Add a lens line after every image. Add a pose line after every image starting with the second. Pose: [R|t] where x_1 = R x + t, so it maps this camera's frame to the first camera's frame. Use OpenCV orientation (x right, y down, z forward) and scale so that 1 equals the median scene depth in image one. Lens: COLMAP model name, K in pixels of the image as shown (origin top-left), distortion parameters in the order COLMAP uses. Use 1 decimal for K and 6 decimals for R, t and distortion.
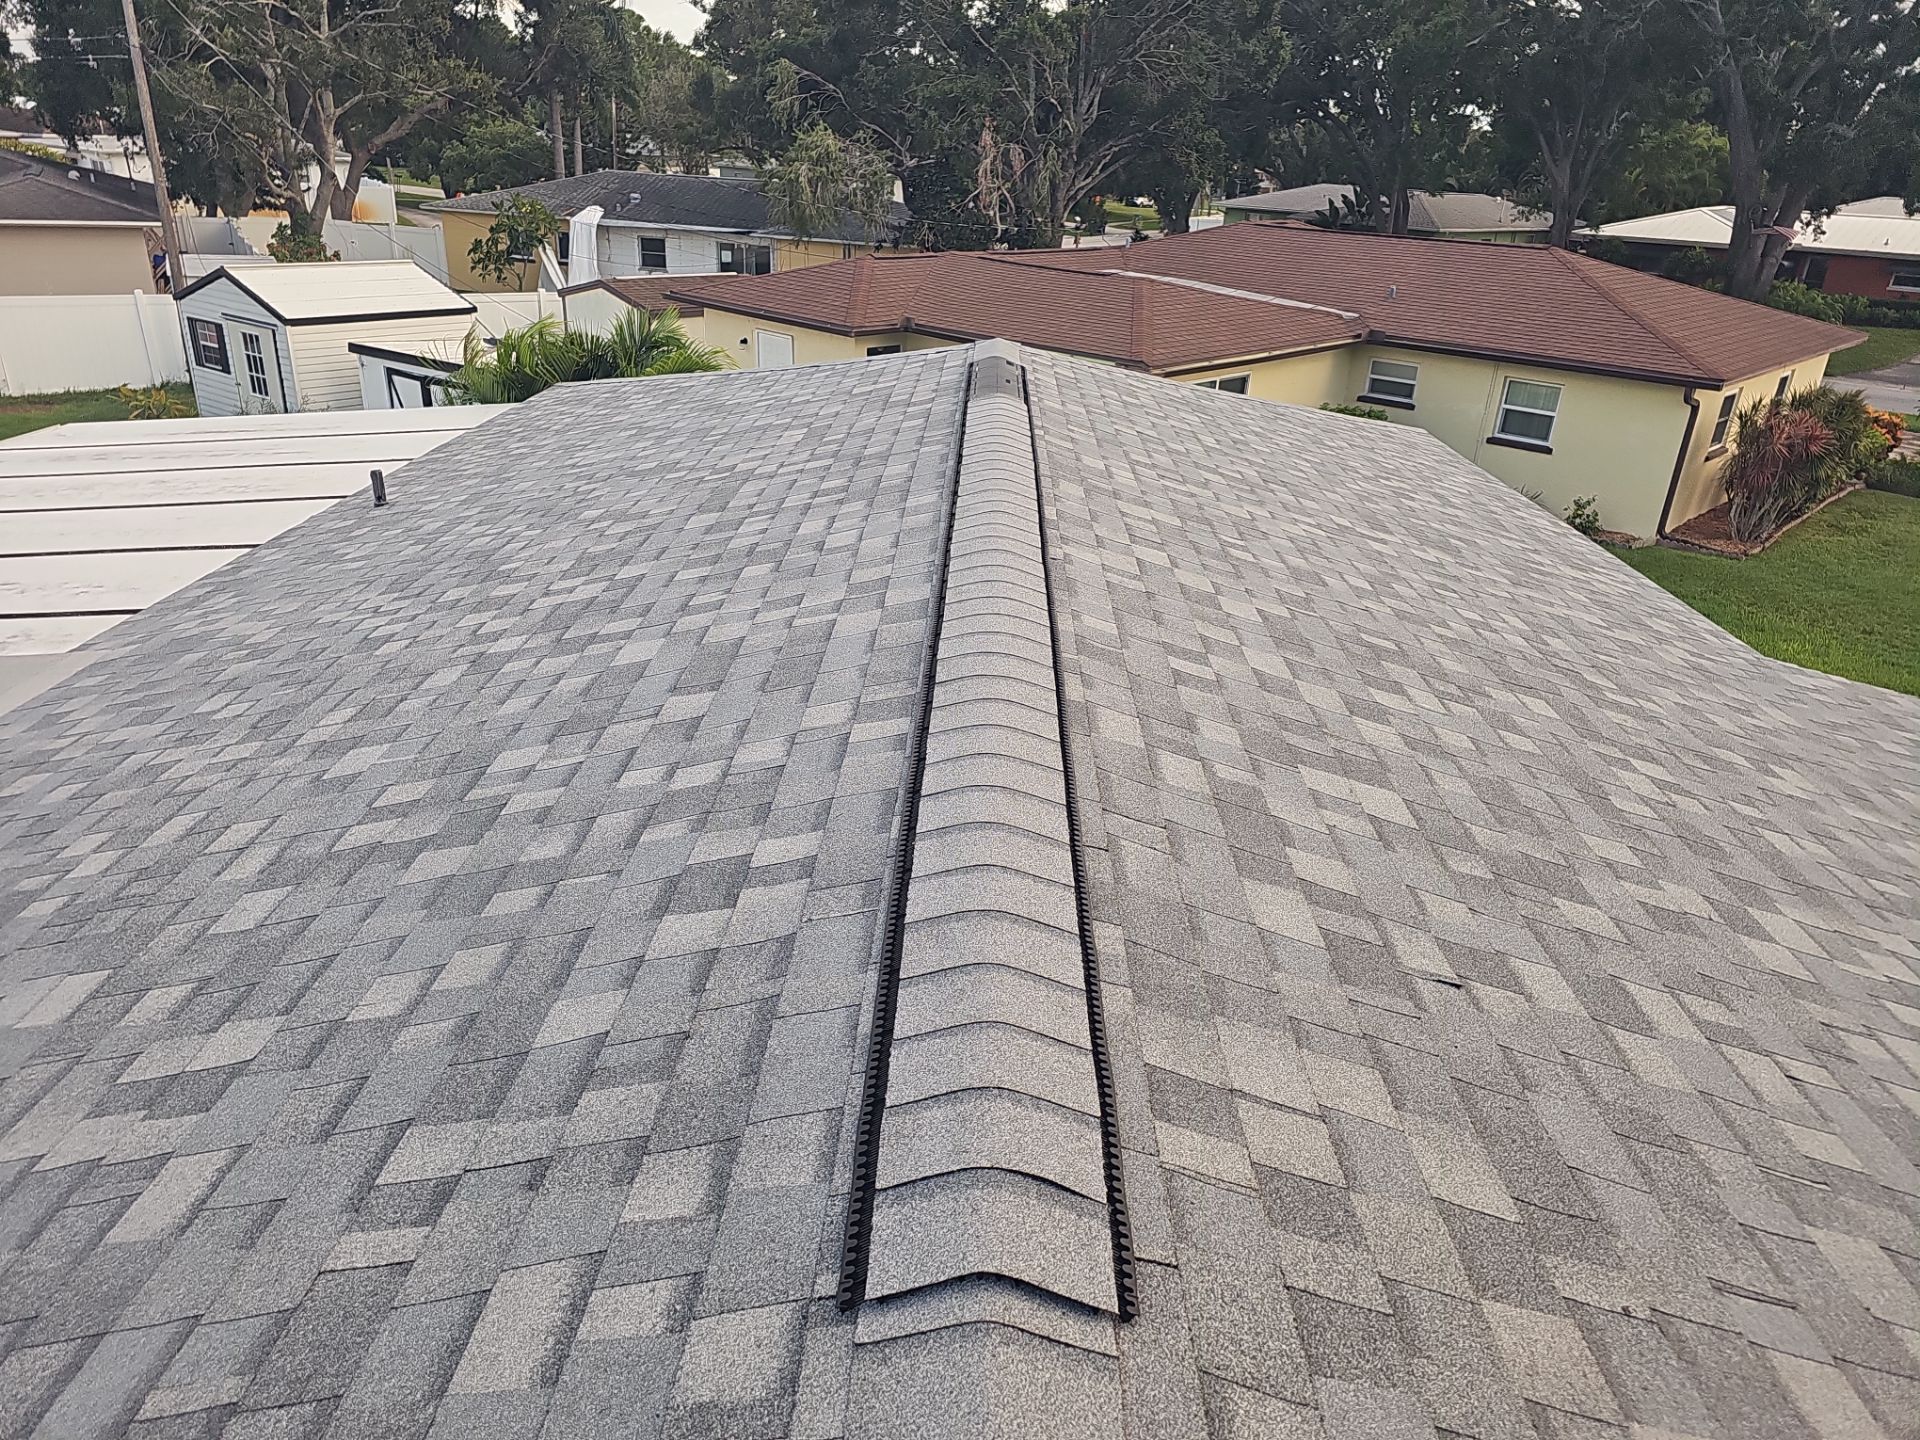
lens RADIAL K [[1275.2, 0, 960.0], [0, 1275.2, 720.0], [0, 0, 1]] dist [0.032568, -0.027037]
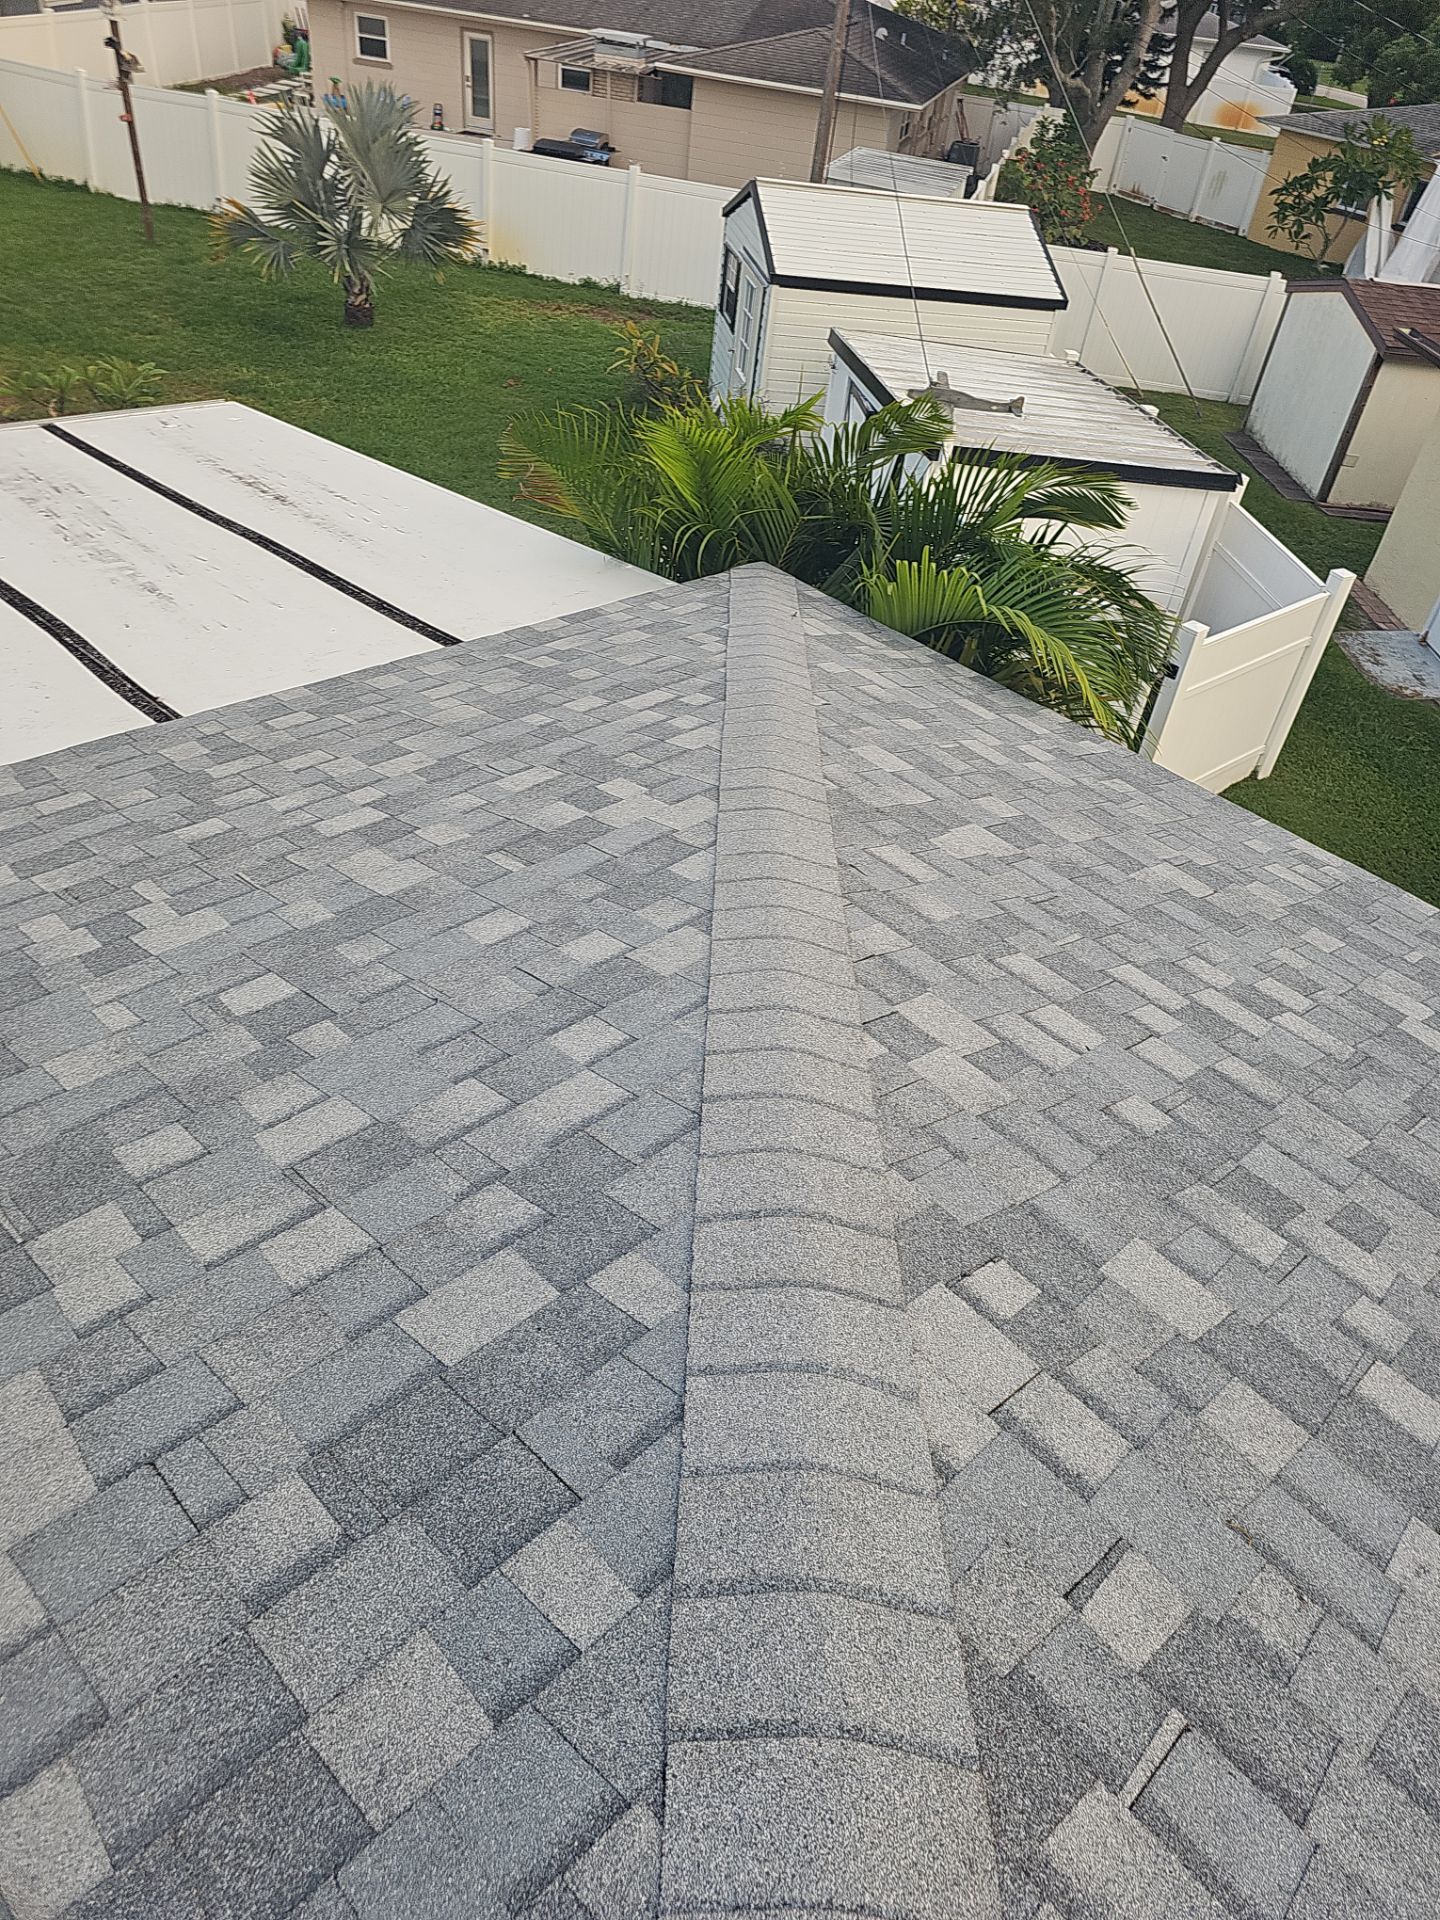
lens RADIAL K [[1298.3, 0, 720.0], [0, 1298.3, 960.0], [0, 0, 1]] dist [0.047857, -0.050216]
pose [[0.702651, 0.467763, -0.536171, 0.005851], [-0.354372, 0.883493, 0.306368, -0.142449], [0.617011, -0.025265, 0.786549, 0.308230]]
